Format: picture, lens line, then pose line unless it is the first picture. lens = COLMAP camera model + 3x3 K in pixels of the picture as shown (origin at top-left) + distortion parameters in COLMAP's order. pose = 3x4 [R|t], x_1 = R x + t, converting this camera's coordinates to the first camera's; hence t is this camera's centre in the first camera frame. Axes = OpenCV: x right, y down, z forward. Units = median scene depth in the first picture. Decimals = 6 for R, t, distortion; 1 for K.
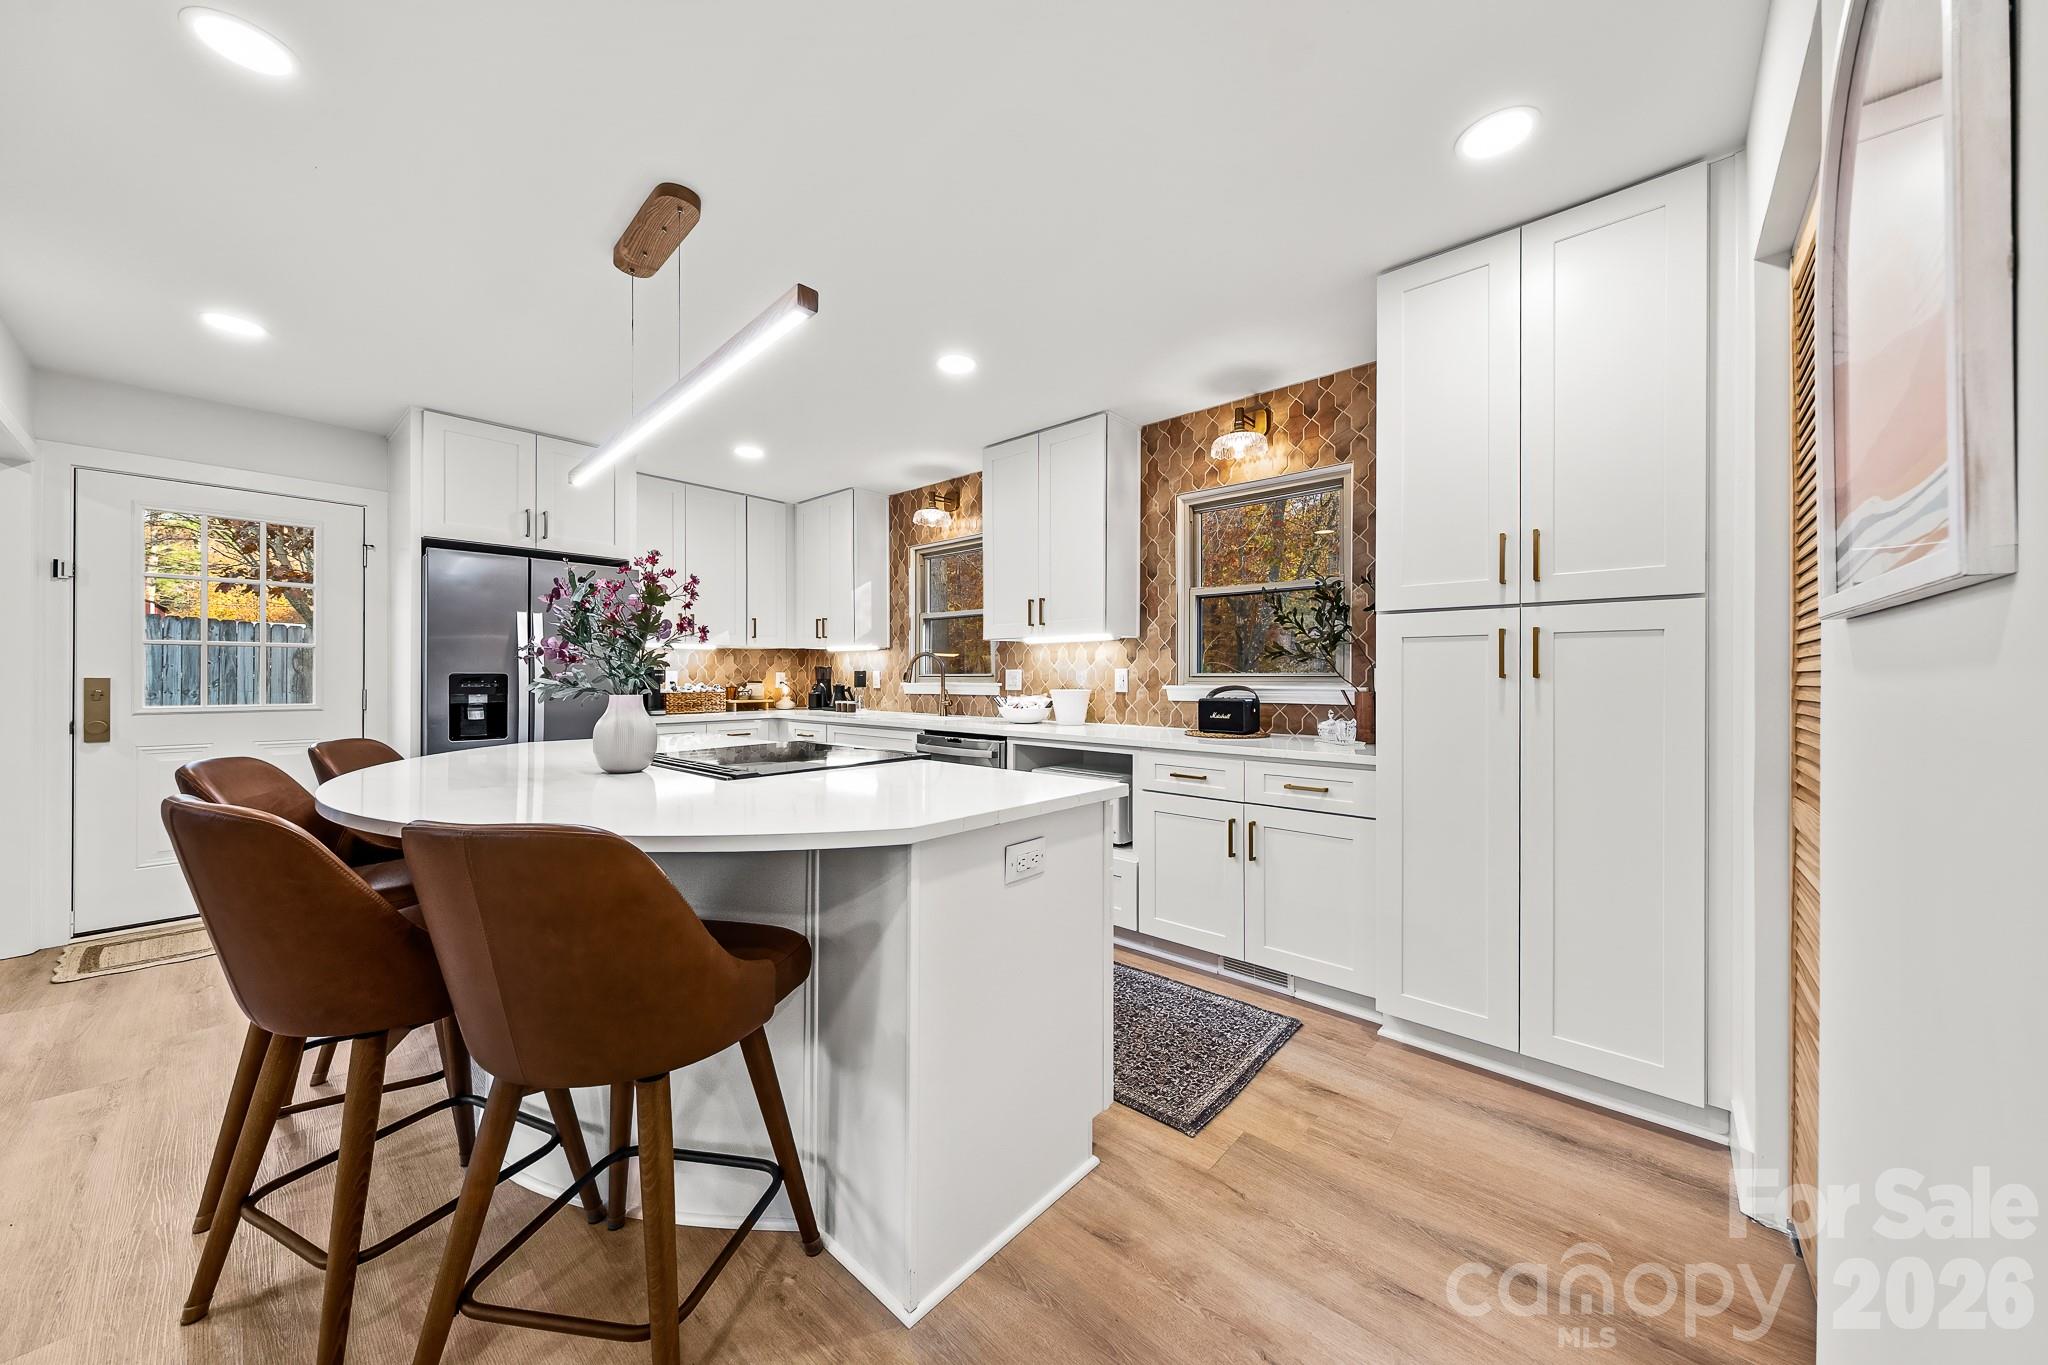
lens RADIAL K [[703.4, 0, 1020.7], [0, 703.4, 680.1], [0, 0, 1]] dist [0.003001, -0.001233]
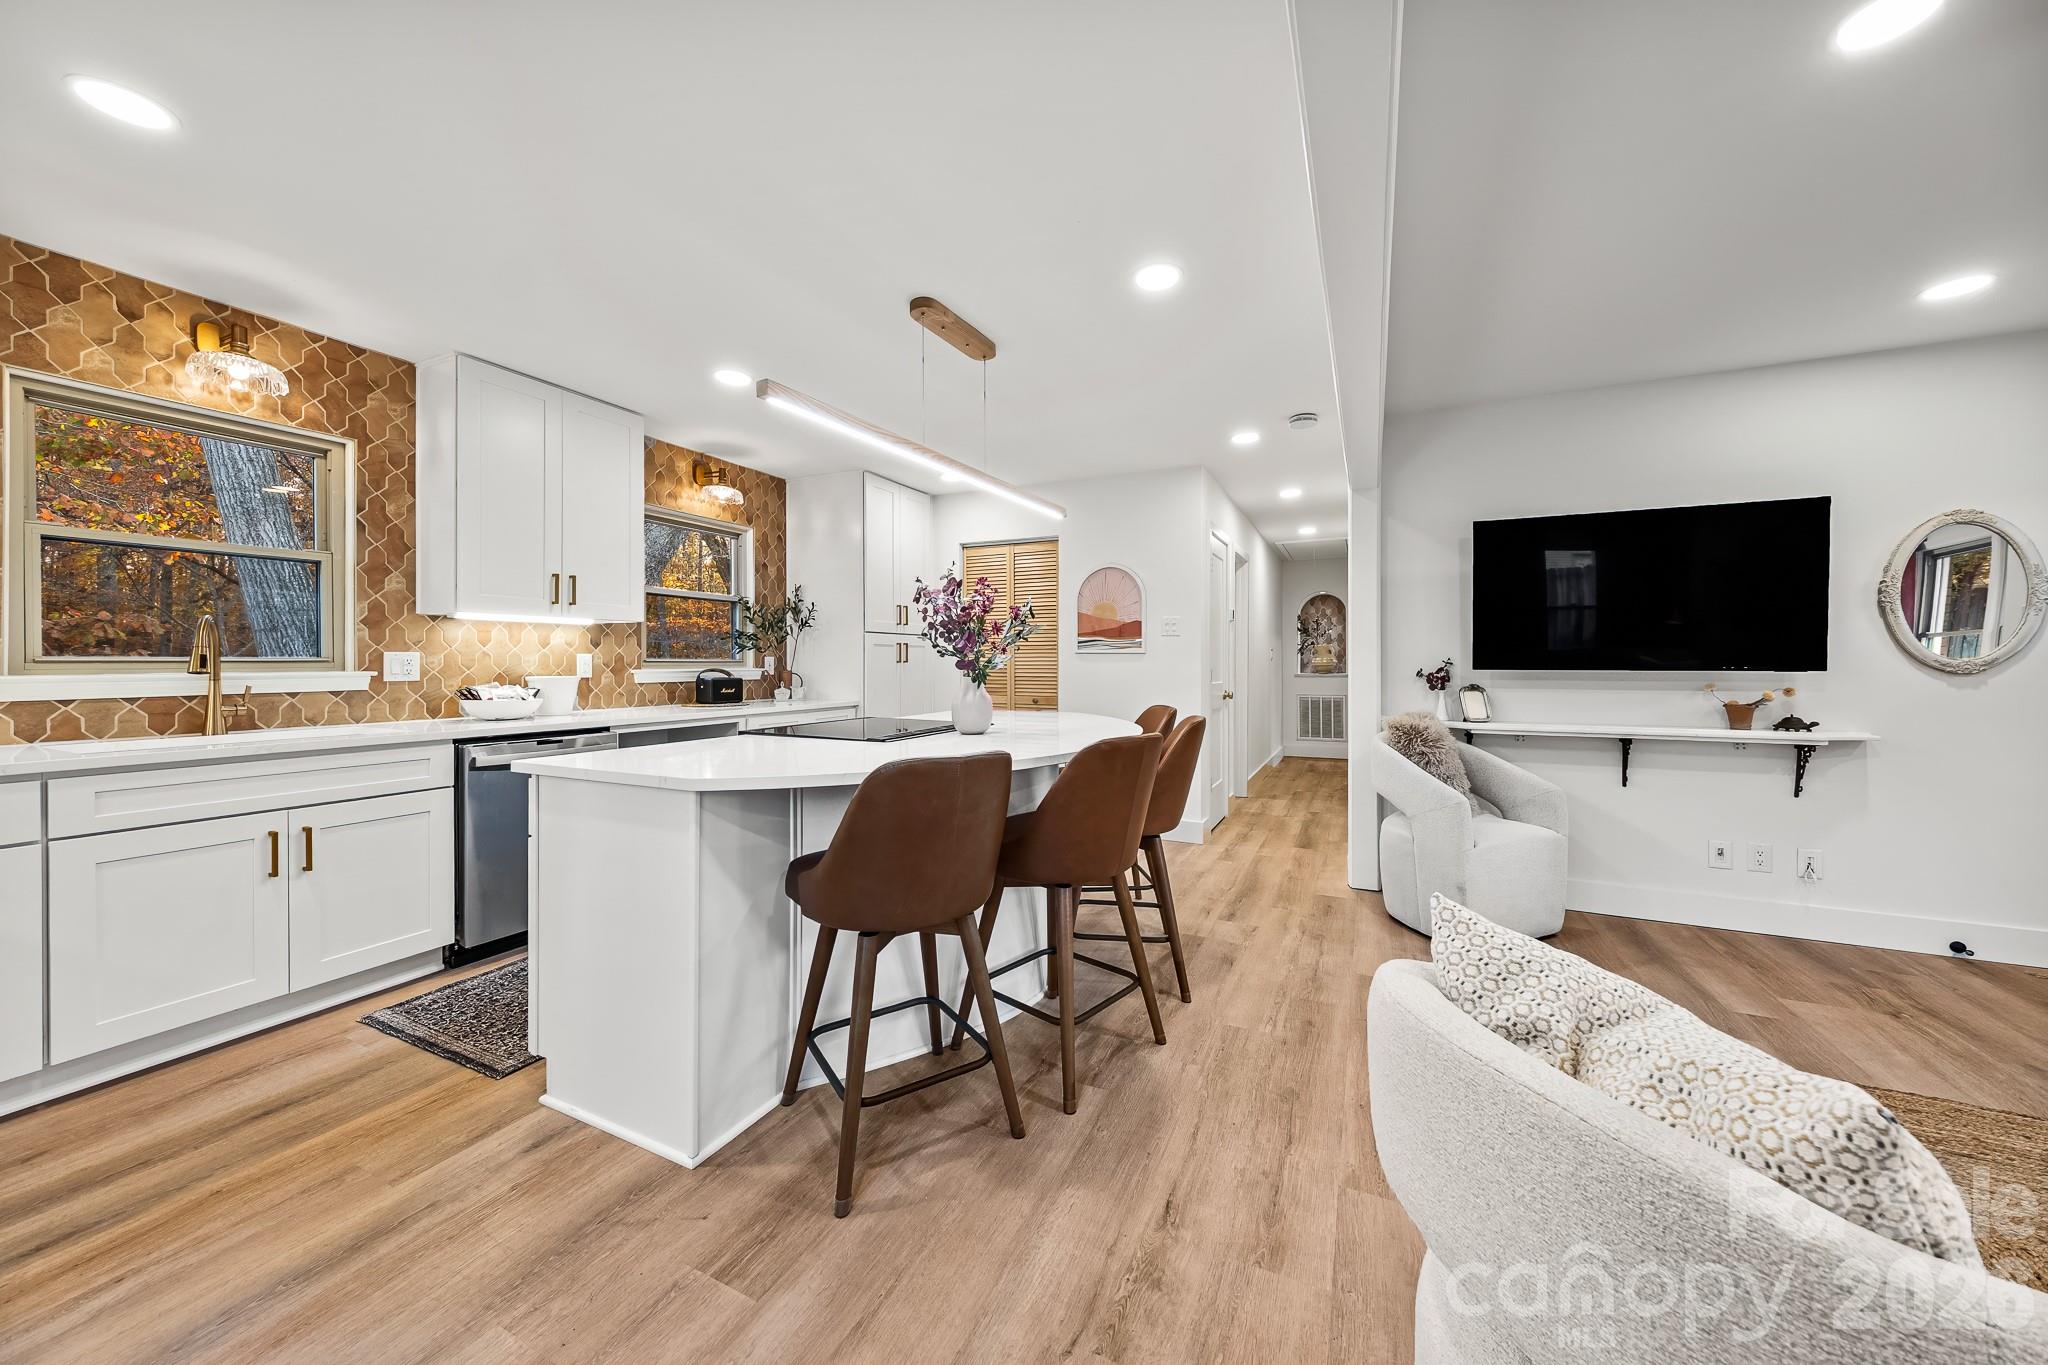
lens RADIAL K [[703.4, 0, 1035.5], [0, 703.4, 665.5], [0, 0, 1]] dist [0.003001, -0.001233]
pose [[-0.273737, -0.006218, 0.961784, -1.042540], [0.001751, 0.999974, 0.006963, -0.006099], [-0.961803, 0.003590, -0.273719, 0.692620]]
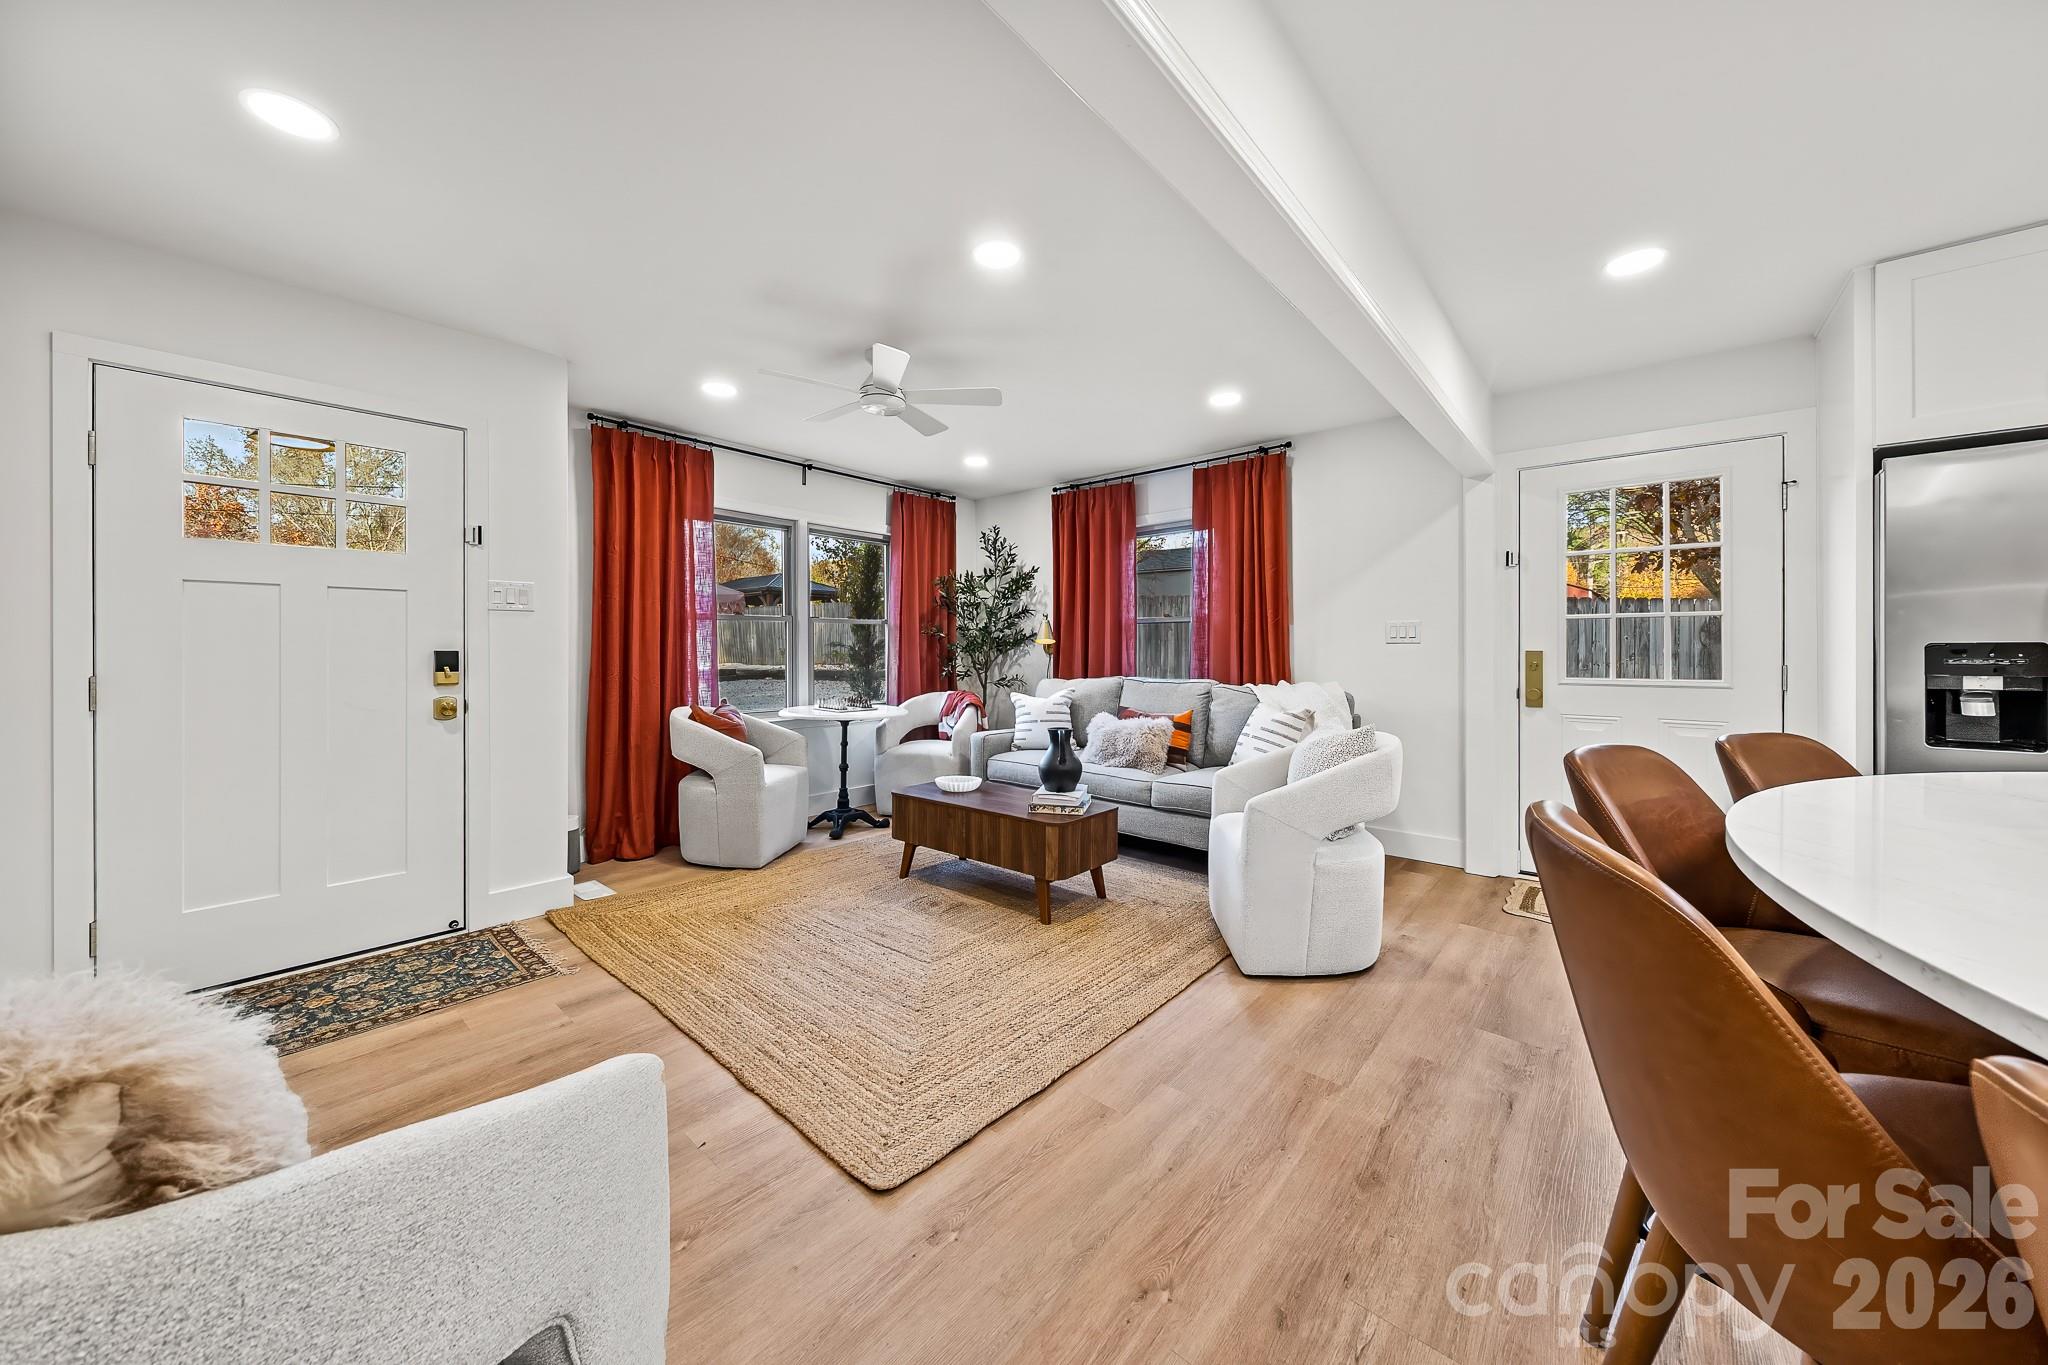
lens RADIAL K [[703.4, 0, 1034.8], [0, 703.4, 644.6], [0, 0, 1]] dist [0.003001, -0.001233]
pose [[0.011165, -0.012205, -0.999863, -0.156569], [-0.004462, 0.999915, -0.012256, 0.003638], [0.999928, 0.004598, 0.011109, 0.155452]]
